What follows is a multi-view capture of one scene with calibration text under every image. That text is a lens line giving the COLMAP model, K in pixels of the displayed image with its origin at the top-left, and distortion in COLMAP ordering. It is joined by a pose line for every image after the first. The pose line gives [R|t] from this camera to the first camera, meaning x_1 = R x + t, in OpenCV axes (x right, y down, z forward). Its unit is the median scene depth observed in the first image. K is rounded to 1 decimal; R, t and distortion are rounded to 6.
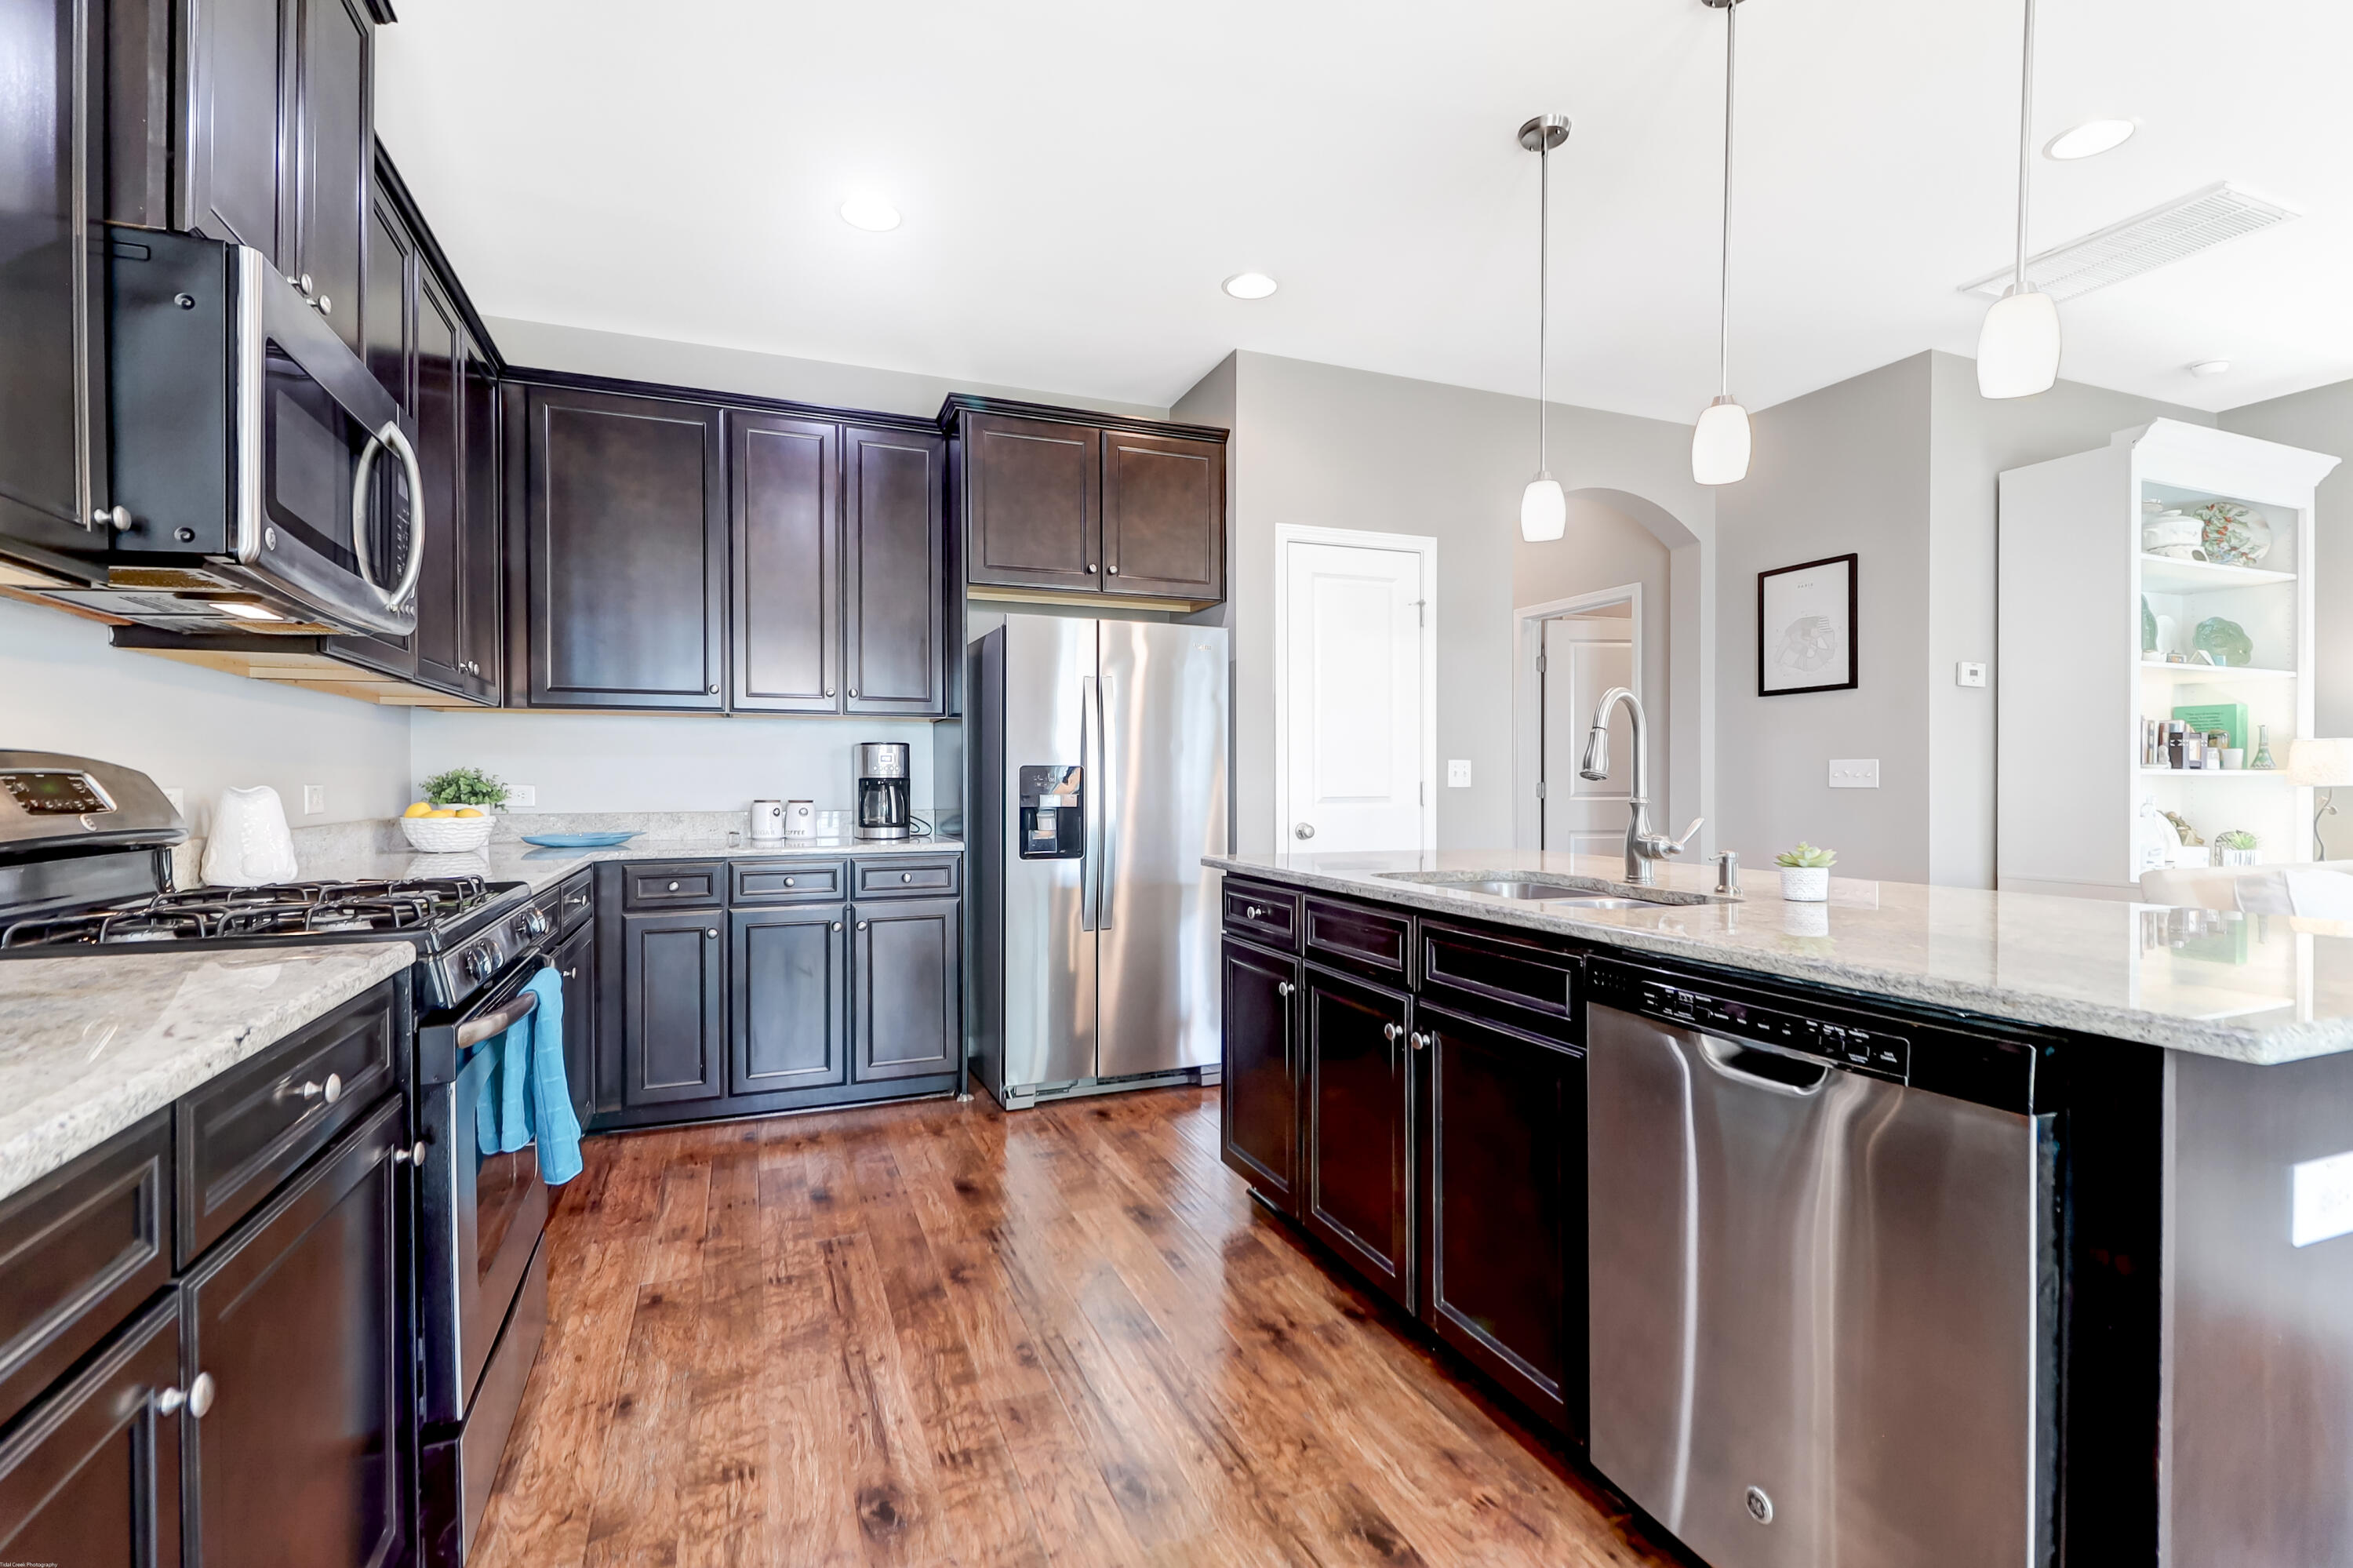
lens RADIAL K [[1080.0, 0, 1176.5], [0, 1080.0, 784.0], [0, 0, 1]] dist [0.026379, -0.017007]
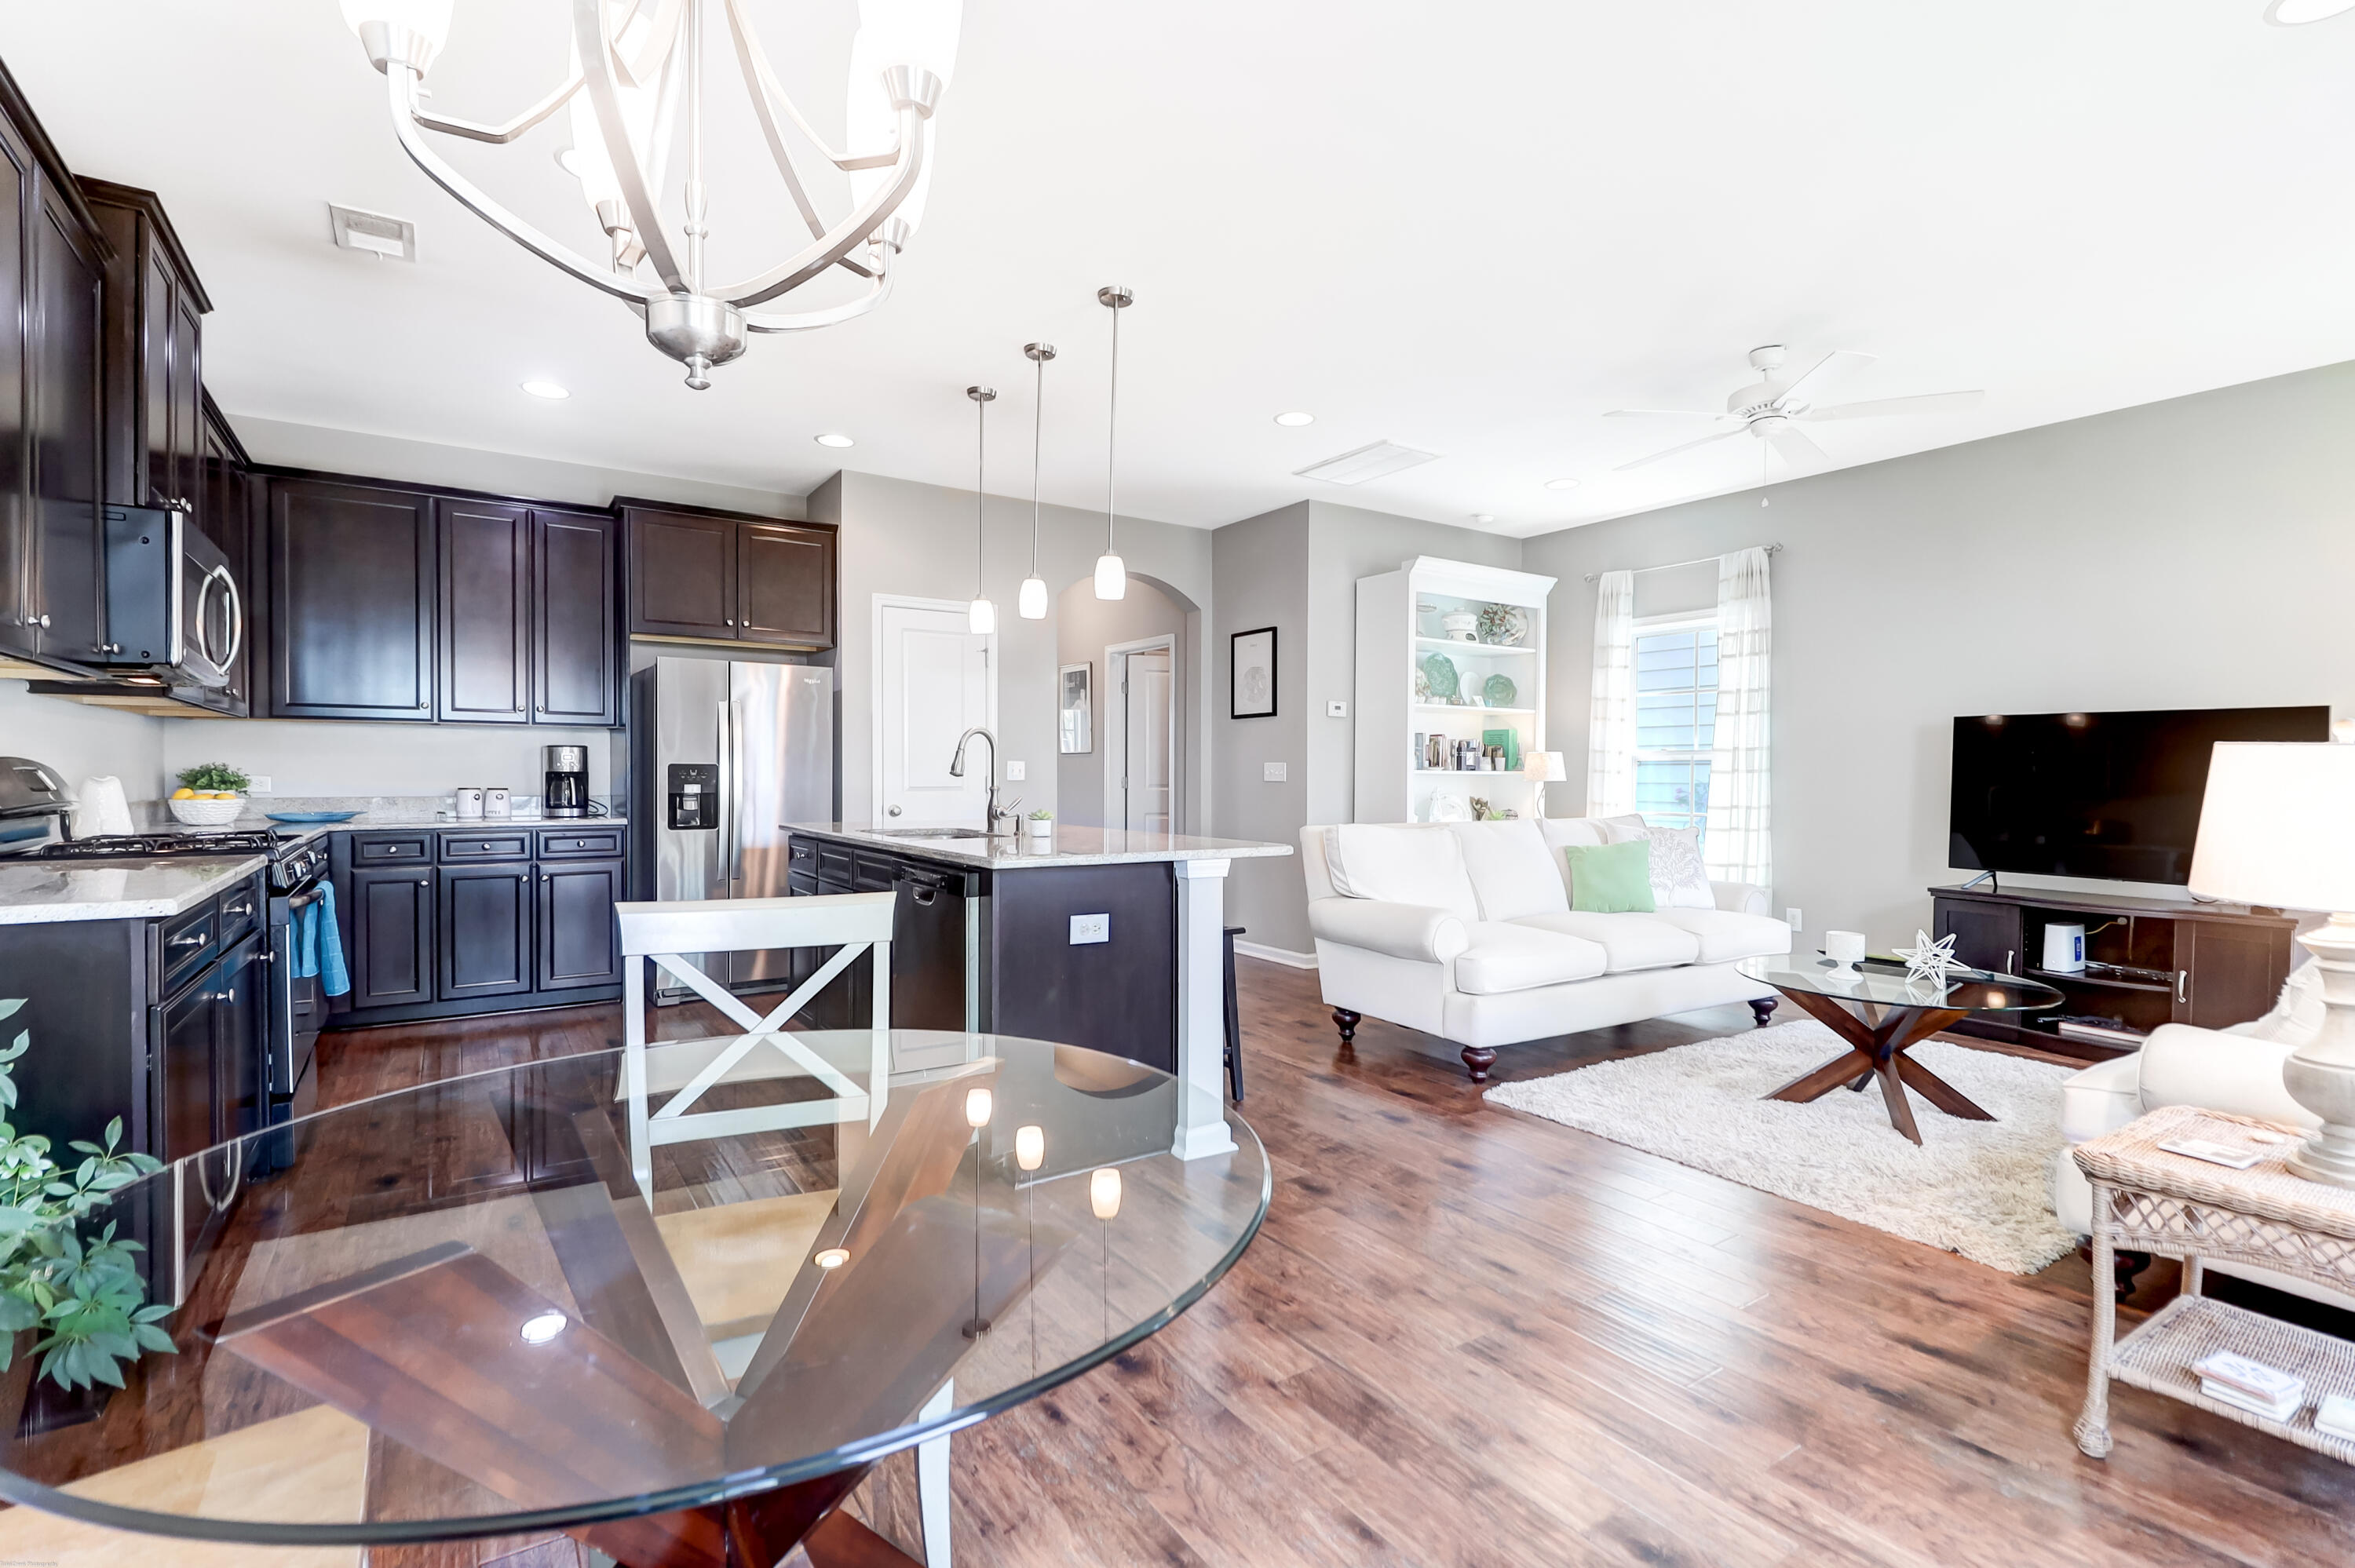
lens RADIAL K [[1080.7, 0, 1177.5], [0, 1080.7, 784.0], [0, 0, 1]] dist [0.026379, -0.017007]
pose [[0.978212, 0.002954, 0.207588, 0.209749], [-0.004372, 0.999970, 0.006372, -0.002336], [-0.207563, -0.007141, 0.978196, -0.525101]]
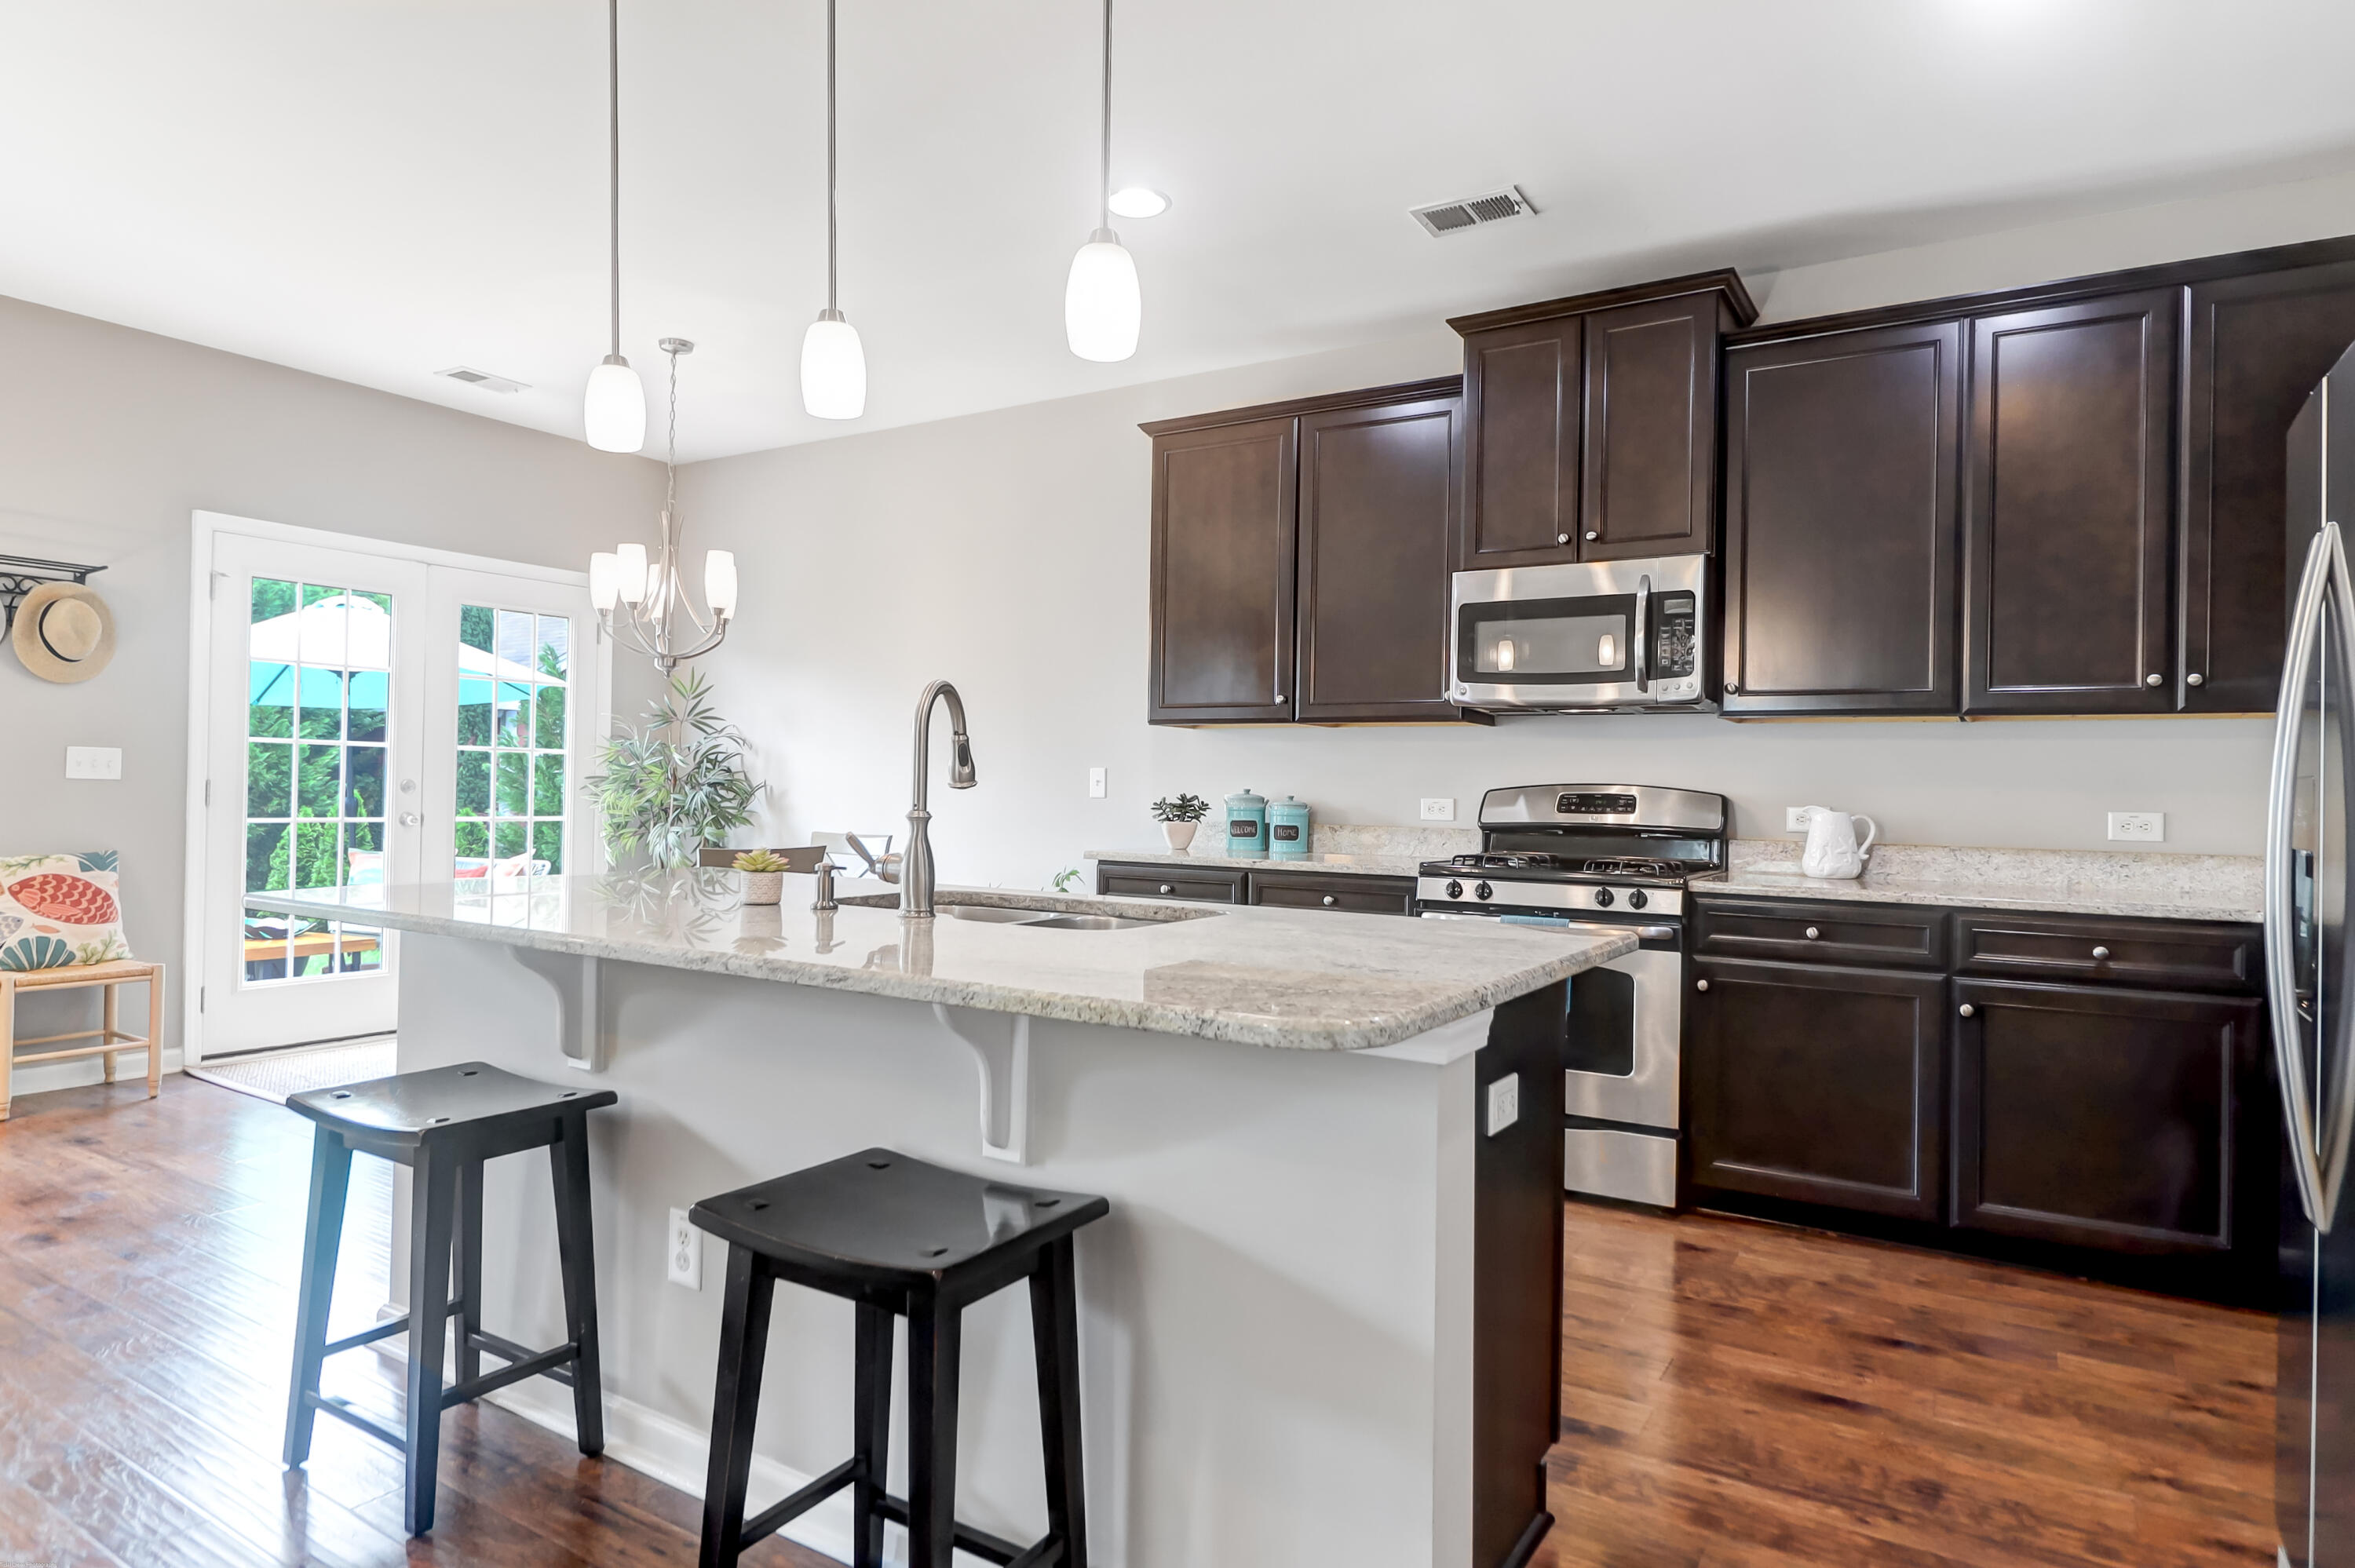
lens RADIAL K [[1204.1, 0, 1177.5], [0, 1204.1, 784.0], [0, 0, 1]] dist [0.003064, 0.000207]
pose [[-0.798858, -0.014404, -0.601347, 0.454052], [-0.017217, 0.999851, -0.001077, -0.007349], [0.601273, 0.009493, -0.798988, 1.028493]]
